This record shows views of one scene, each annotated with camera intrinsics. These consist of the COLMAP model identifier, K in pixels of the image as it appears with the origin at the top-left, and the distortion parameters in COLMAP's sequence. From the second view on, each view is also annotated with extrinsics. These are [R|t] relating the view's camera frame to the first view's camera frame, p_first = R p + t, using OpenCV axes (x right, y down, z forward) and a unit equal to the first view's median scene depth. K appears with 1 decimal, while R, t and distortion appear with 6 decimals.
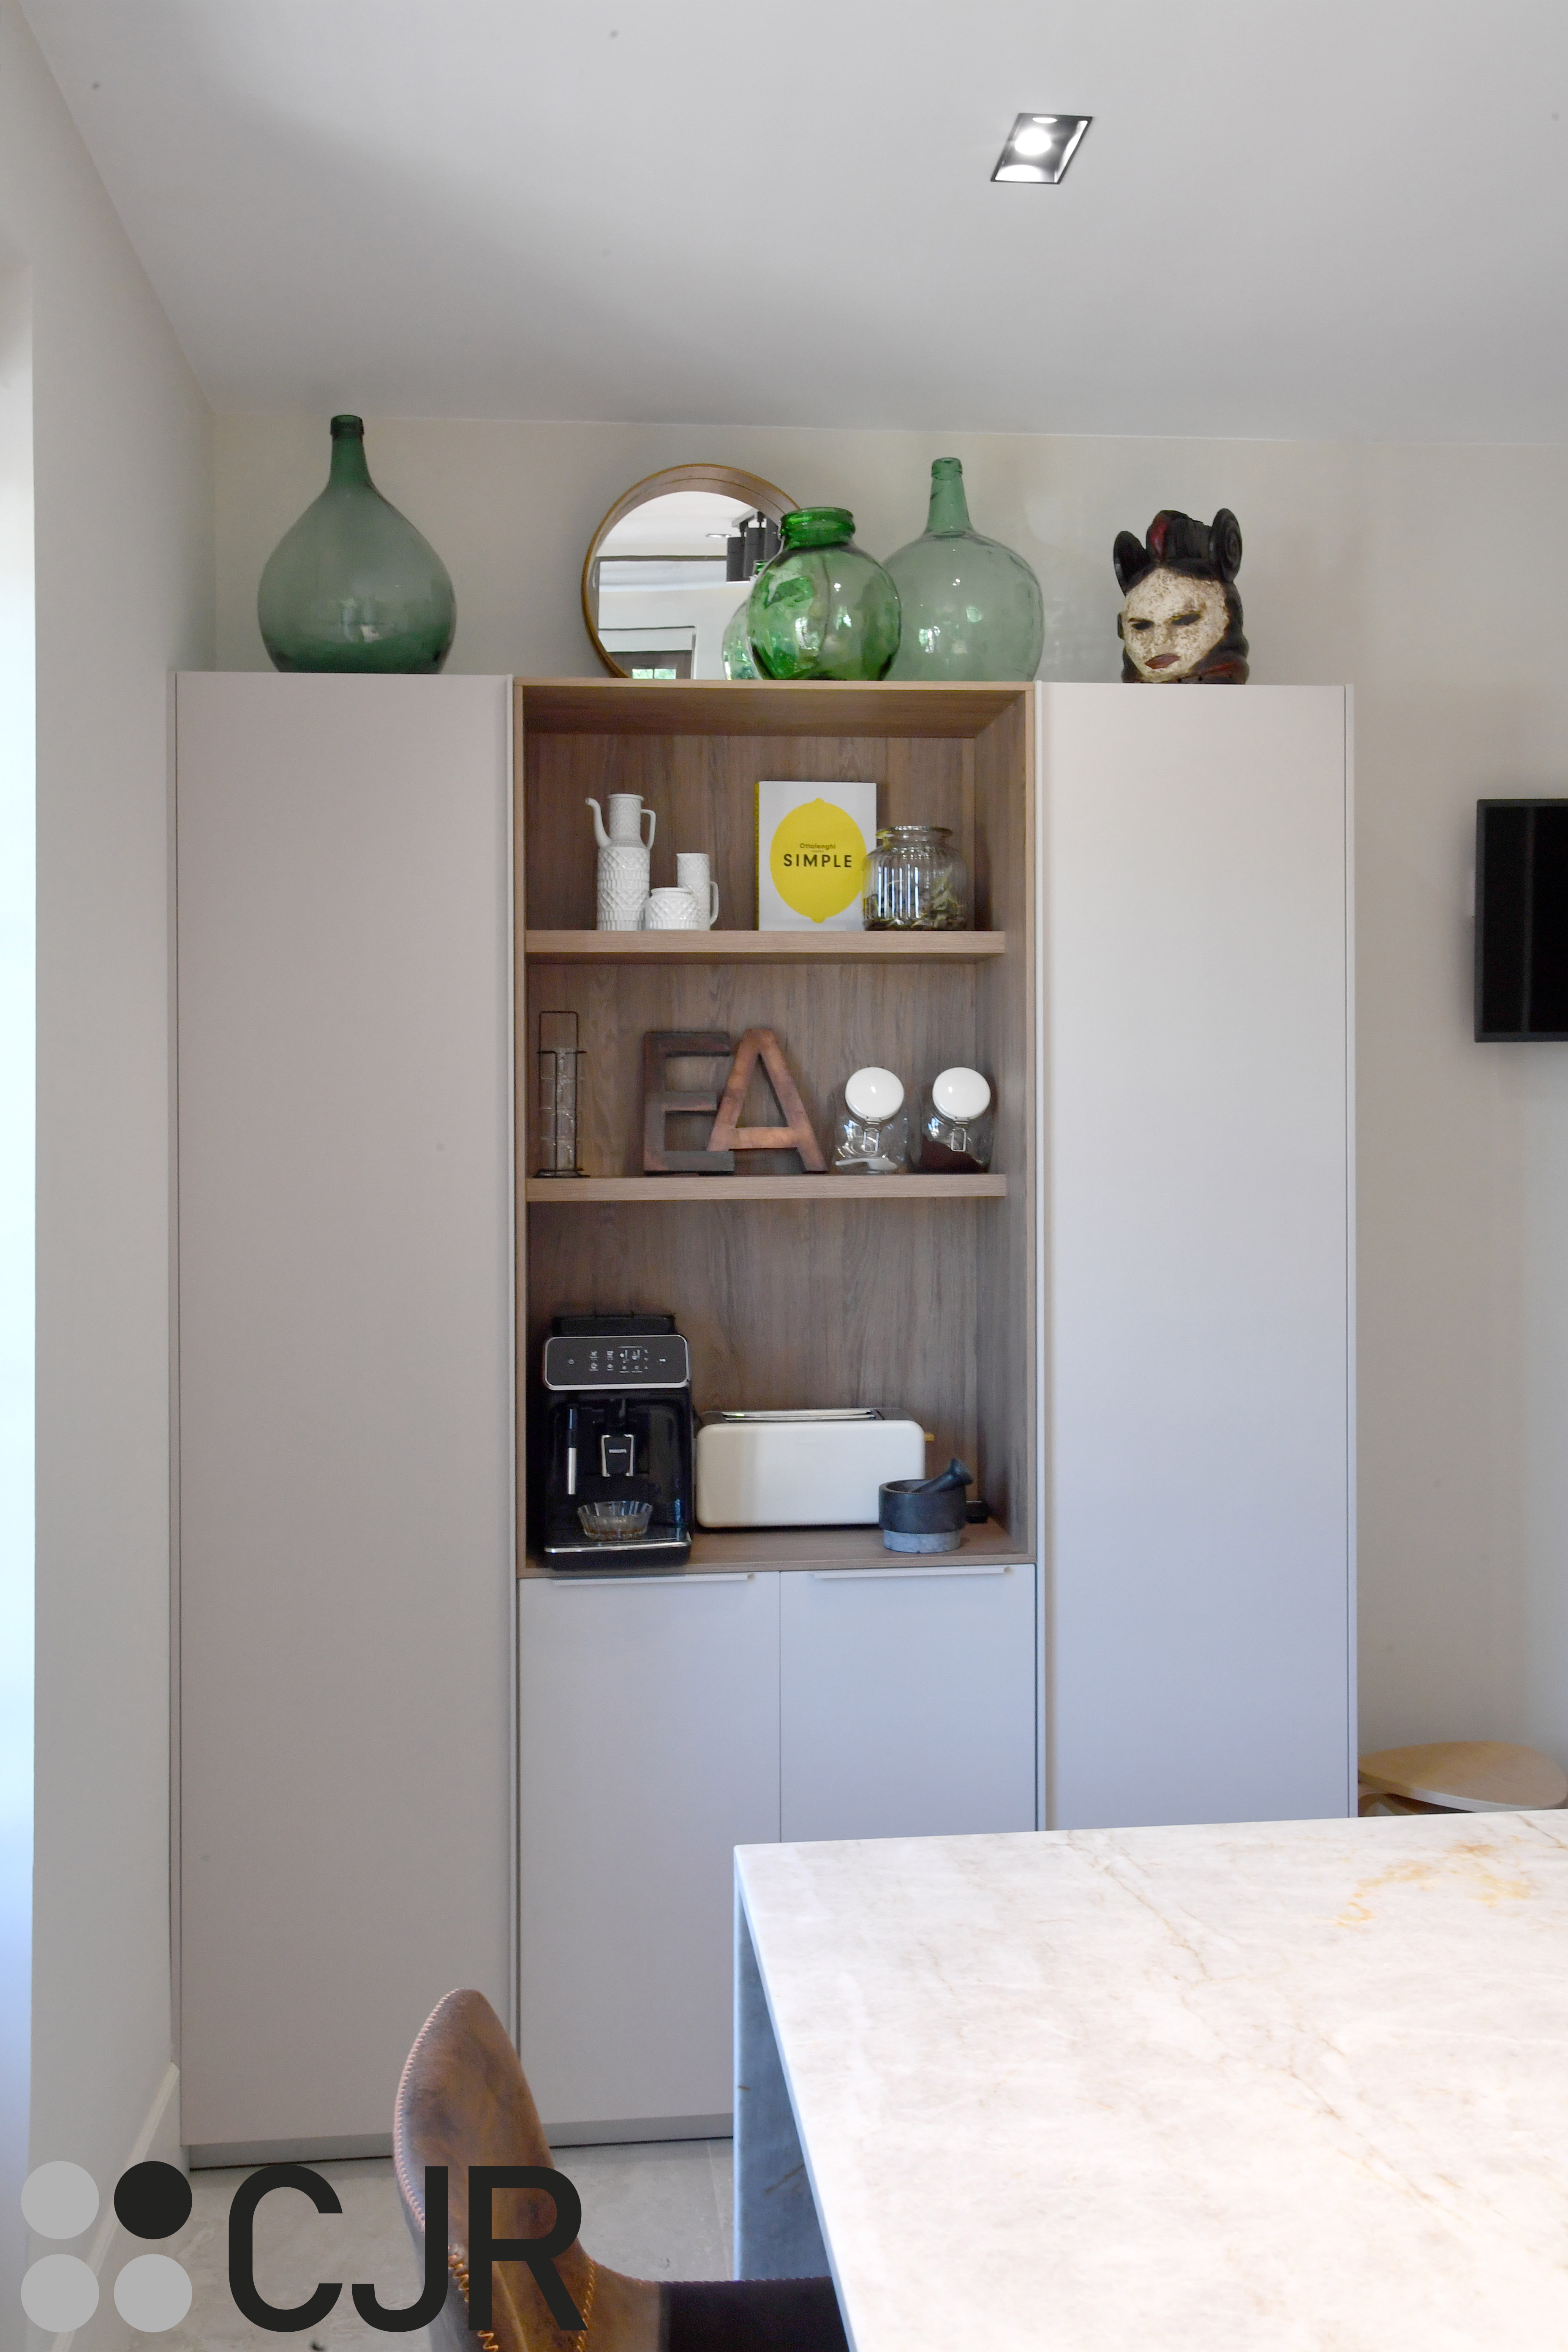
lens RADIAL K [[2075.8, 0, 801.6], [0, 2075.8, 1122.1], [0, 0, 1]] dist [0.015703, -0.002582]
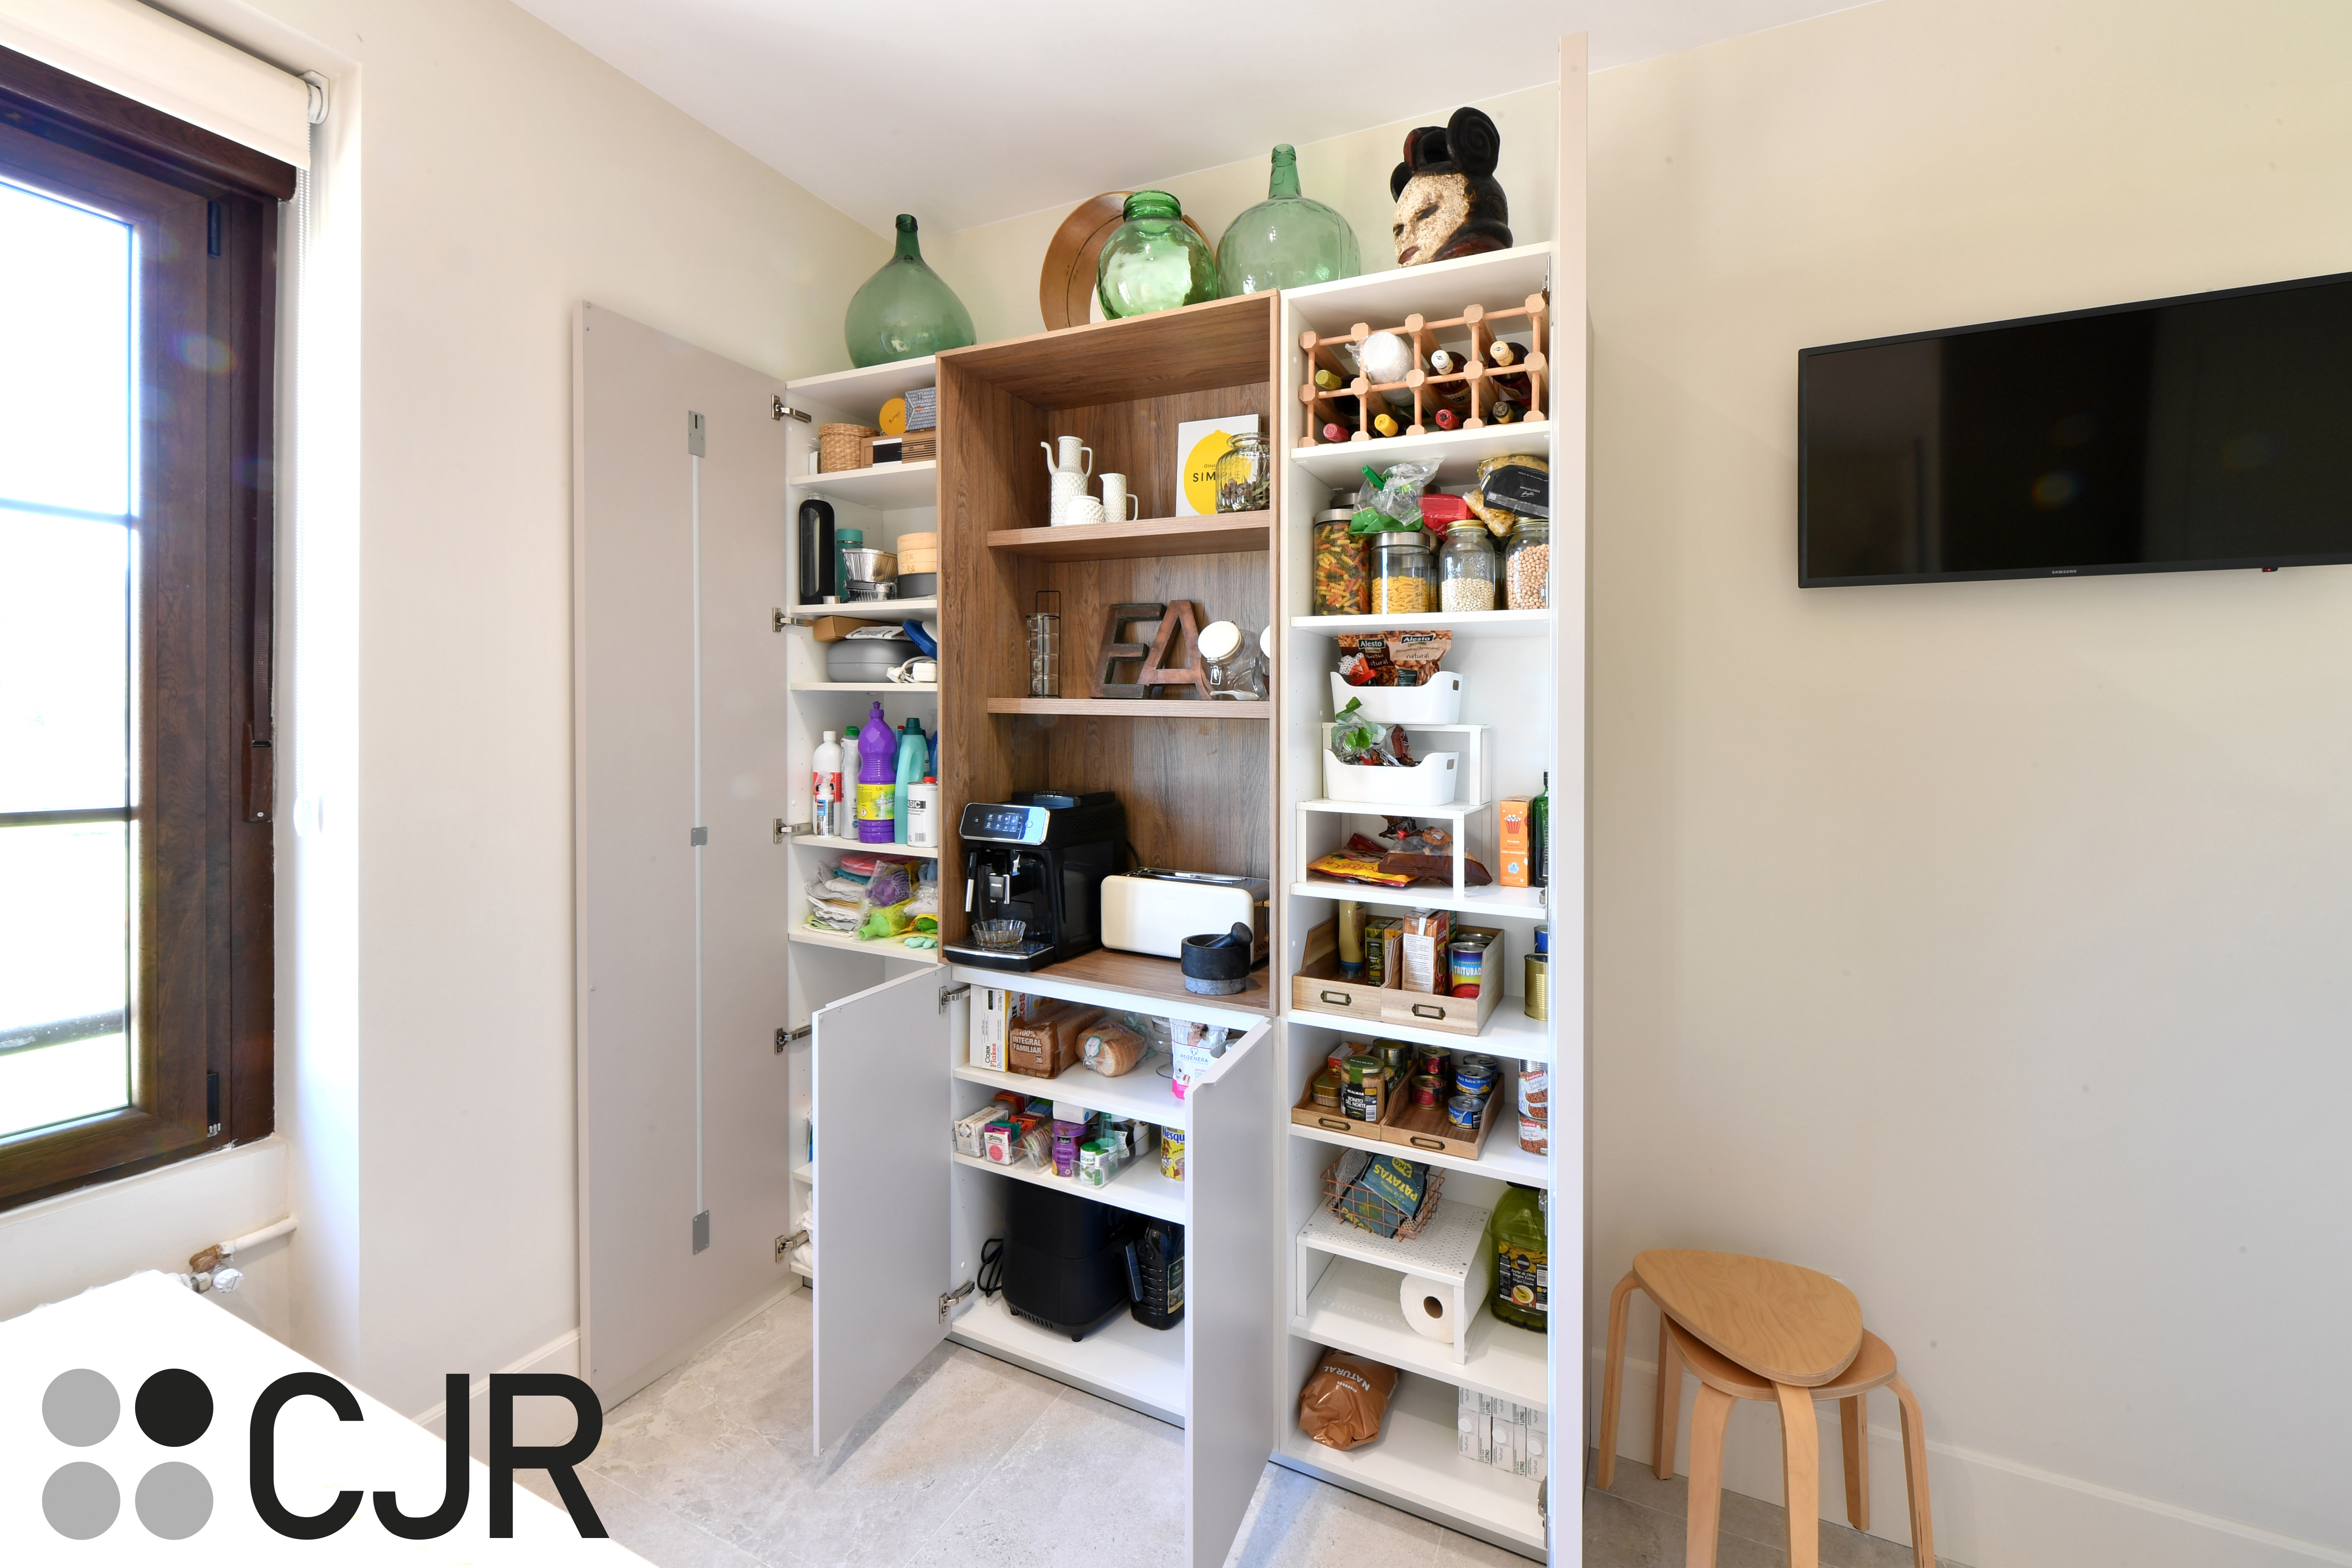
lens RADIAL K [[940.9, 0, 1221.0], [0, 940.9, 715.9], [0, 0, 1]] dist [0.005264, -0.002781]
pose [[0.856790, 0.019032, -0.515313, 0.351843], [-0.023265, 0.999728, -0.001759, 0.036508], [0.515140, 0.013496, 0.857000, 0.491872]]
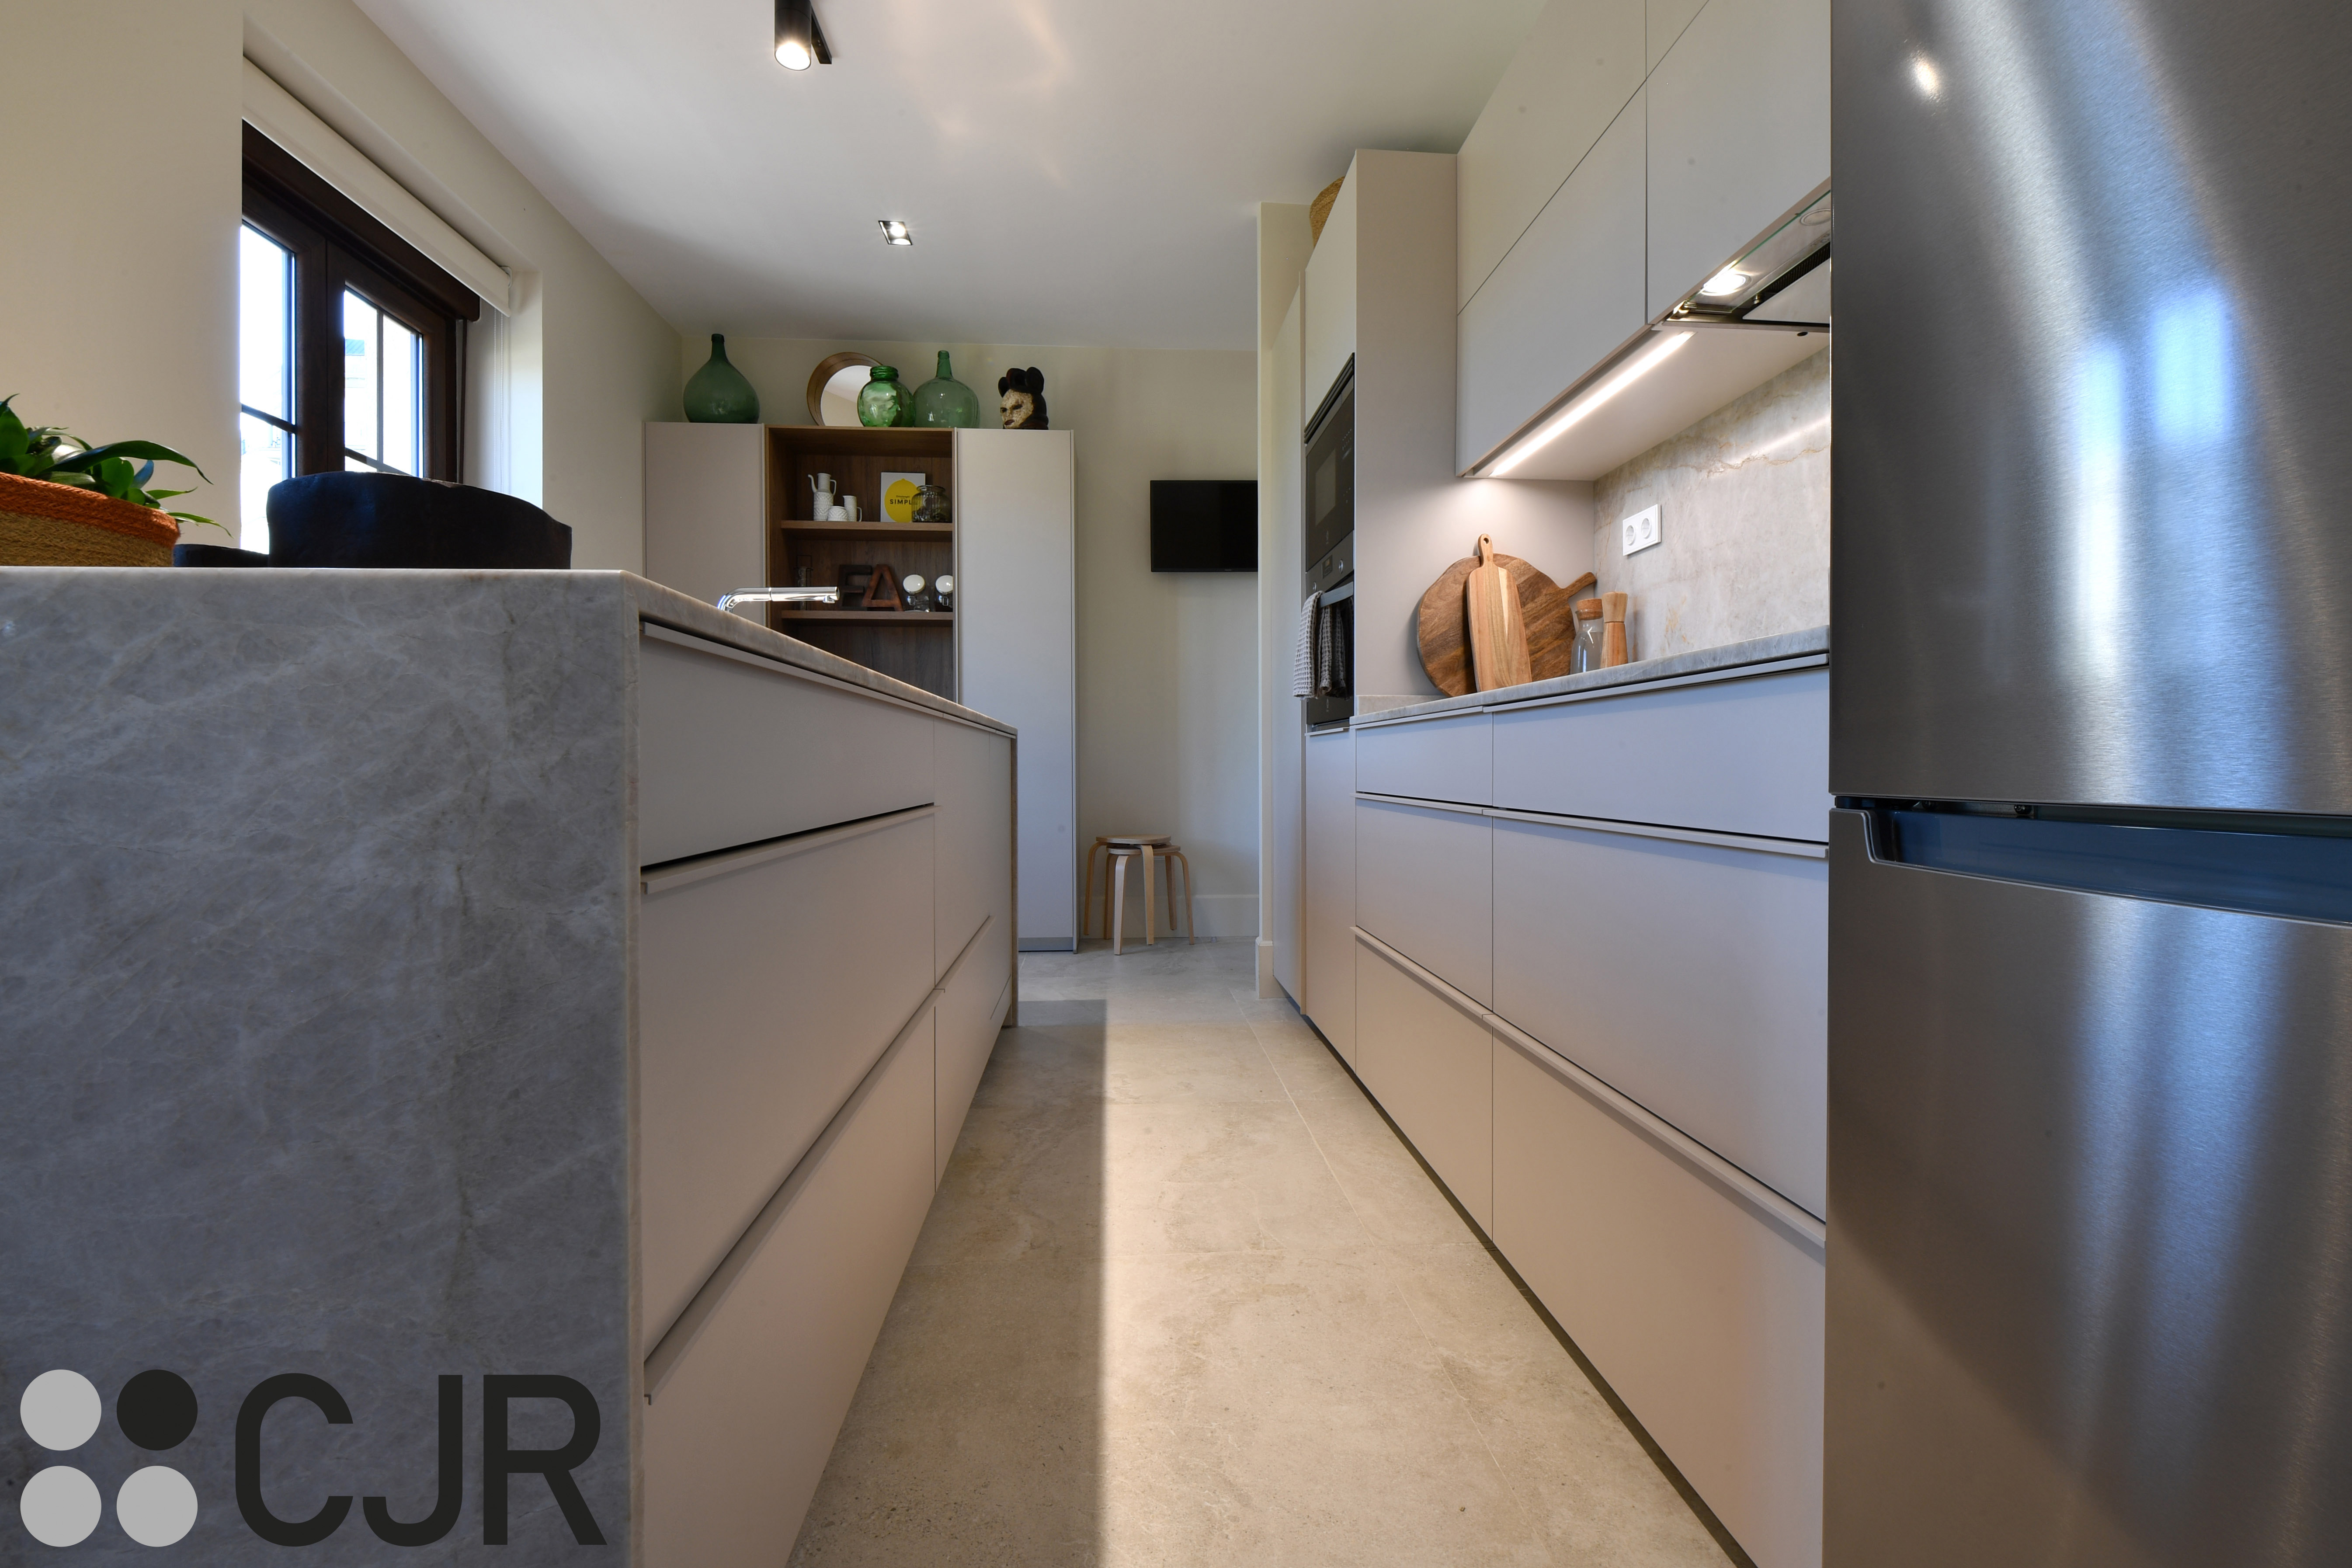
lens RADIAL K [[1049.7, 0, 1188.7], [0, 1049.7, 811.6], [0, 0, 1]] dist [-0.007608, -0.002847]
pose [[0.999106, 0.012953, -0.040245, 0.466003], [-0.011210, 0.999001, 0.043250, 0.228029], [0.040765, -0.042760, 0.998253, -0.396629]]
